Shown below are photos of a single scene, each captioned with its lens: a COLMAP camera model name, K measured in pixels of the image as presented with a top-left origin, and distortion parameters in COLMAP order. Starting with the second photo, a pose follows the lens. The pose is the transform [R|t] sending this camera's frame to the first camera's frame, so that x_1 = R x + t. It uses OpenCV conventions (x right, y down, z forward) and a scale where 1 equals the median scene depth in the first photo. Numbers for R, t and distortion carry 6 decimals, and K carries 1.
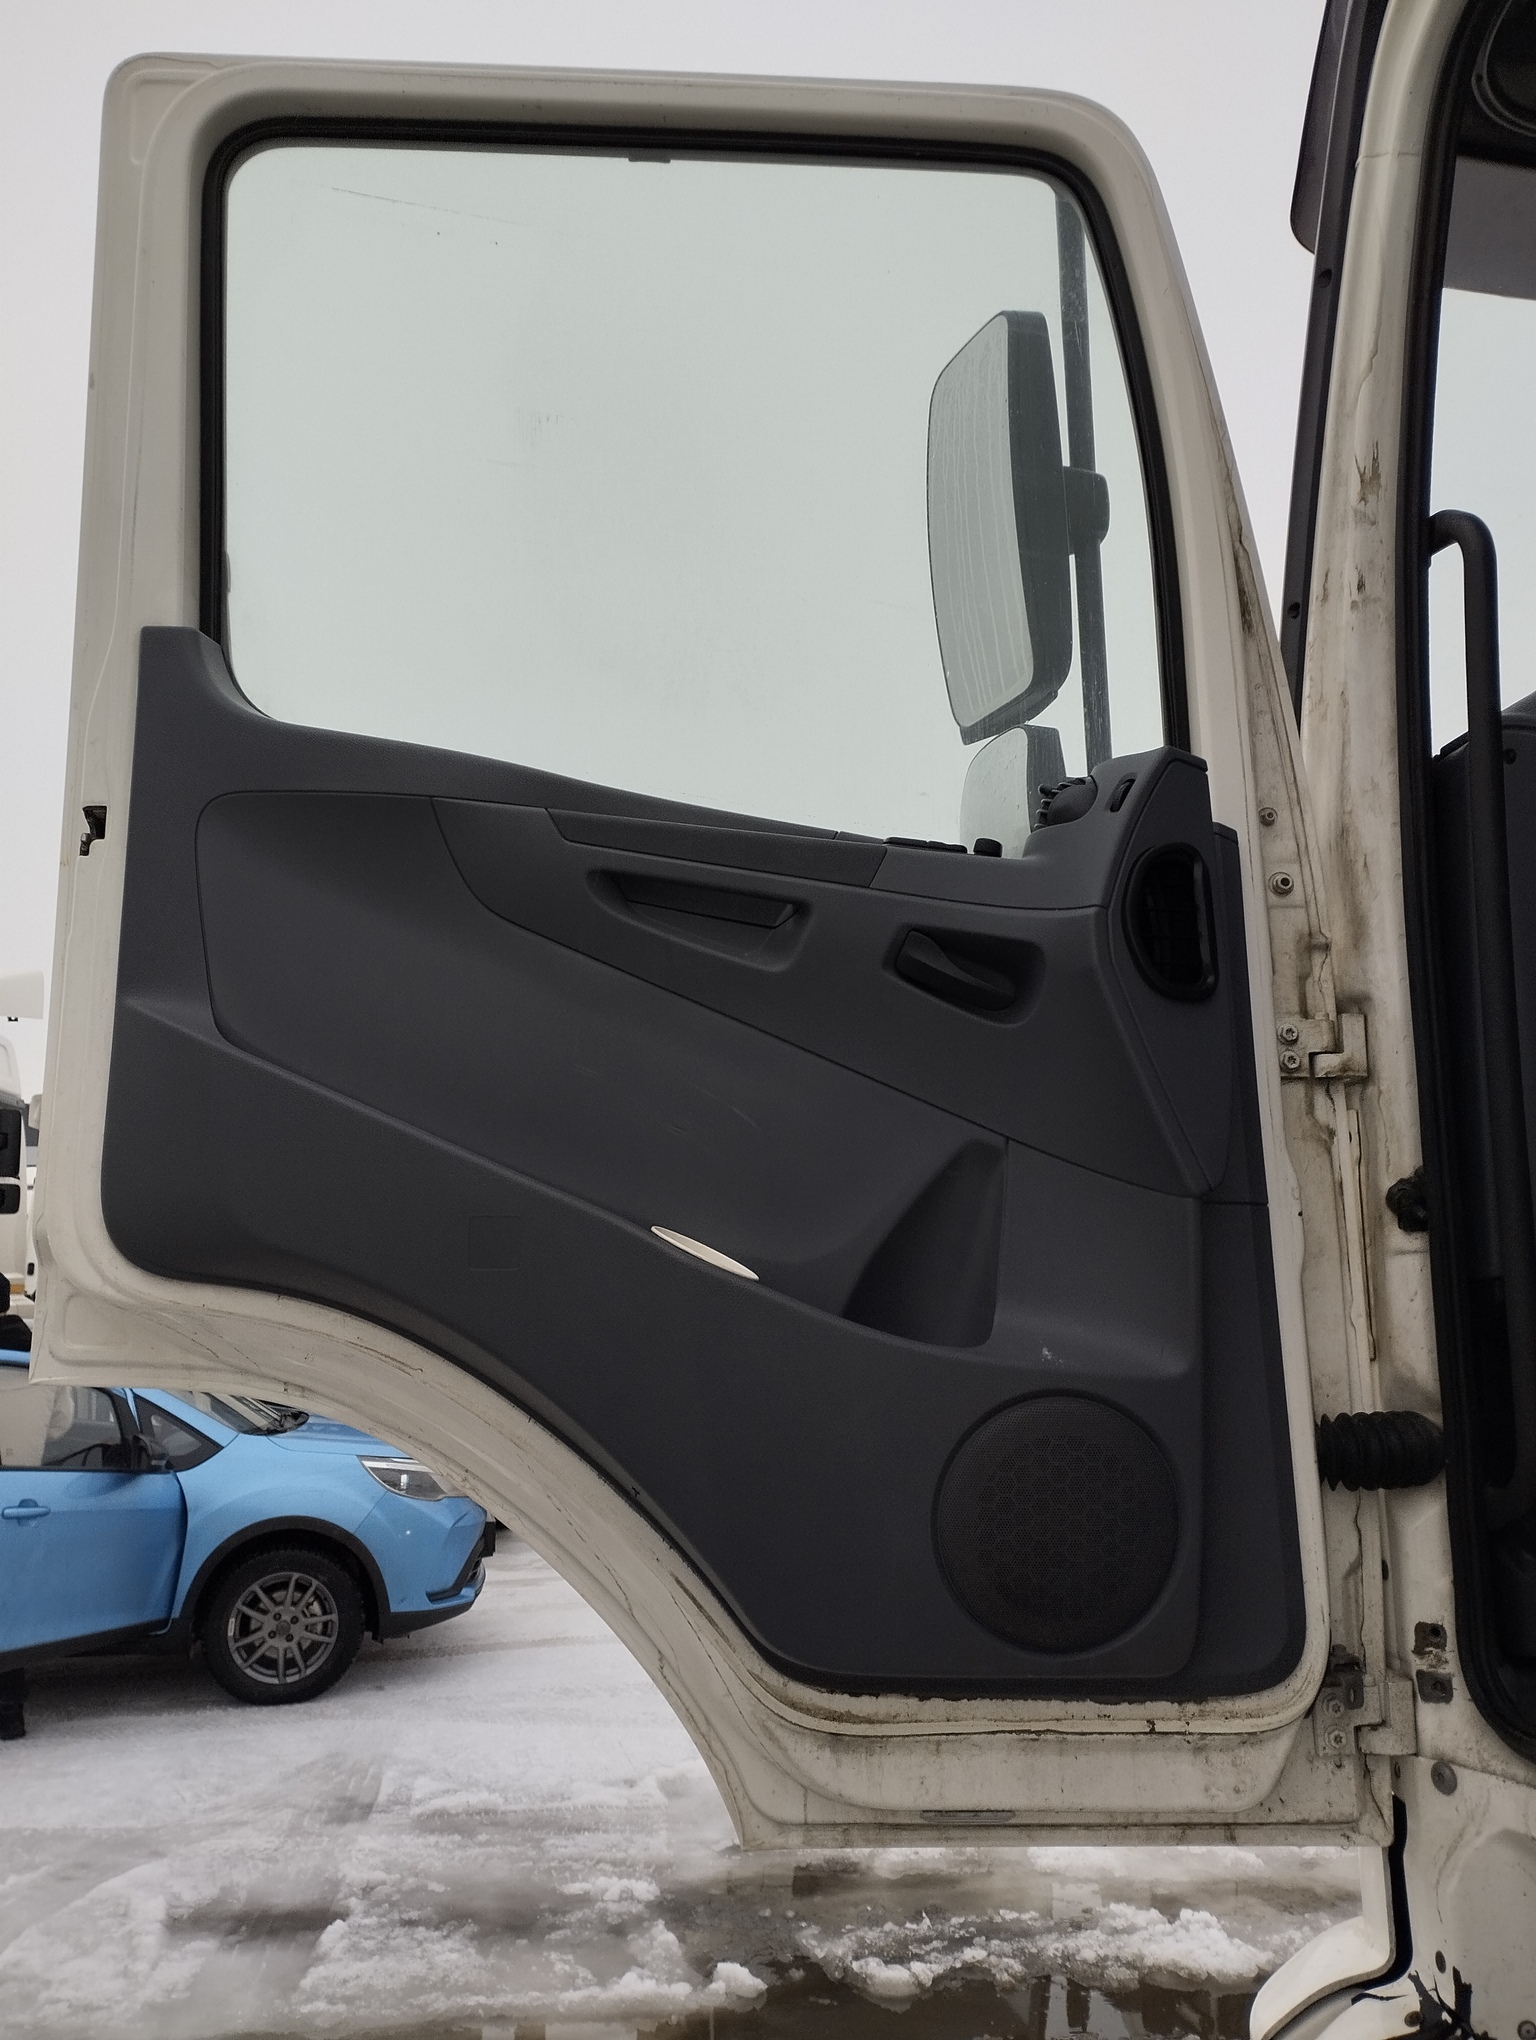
lens RADIAL K [[1601.9, 0, 772.3], [0, 1601.9, 1015.3], [0, 0, 1]] dist [0.008973, -0.007318]
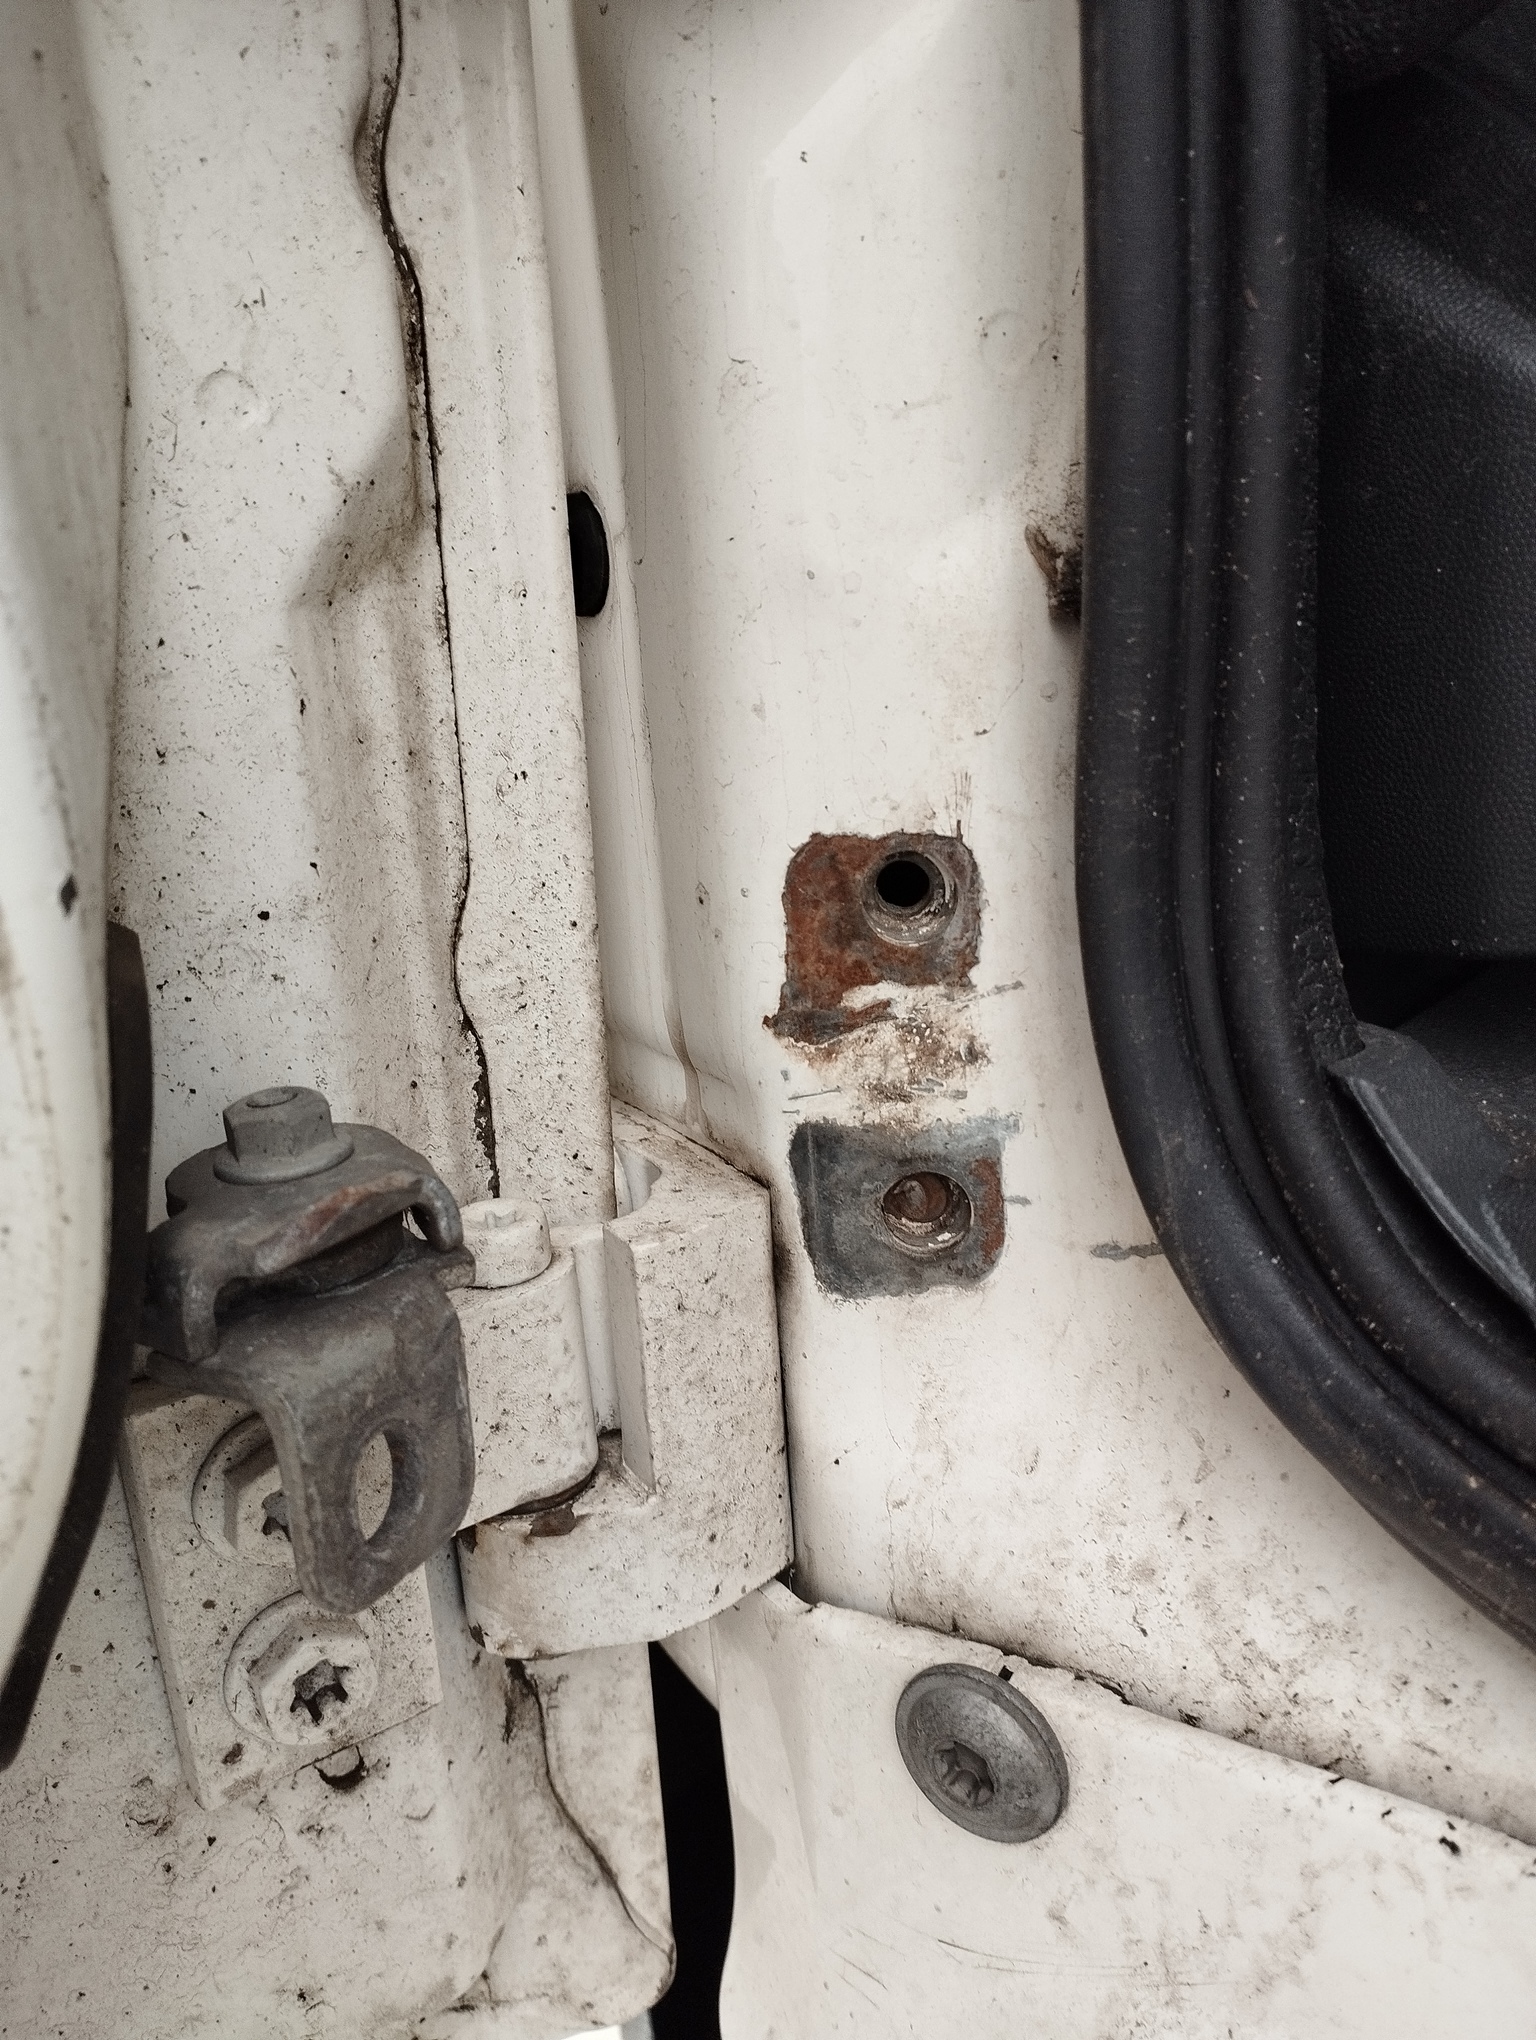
lens RADIAL K [[1601.9, 0, 770.1], [0, 1601.9, 1017.4], [0, 0, 1]] dist [0.008973, -0.007318]
pose [[0.879809, -0.183894, 0.438314, 0.333057], [-0.025141, 0.902836, 0.429249, 0.331519], [-0.474662, -0.388677, 0.789700, 0.883693]]
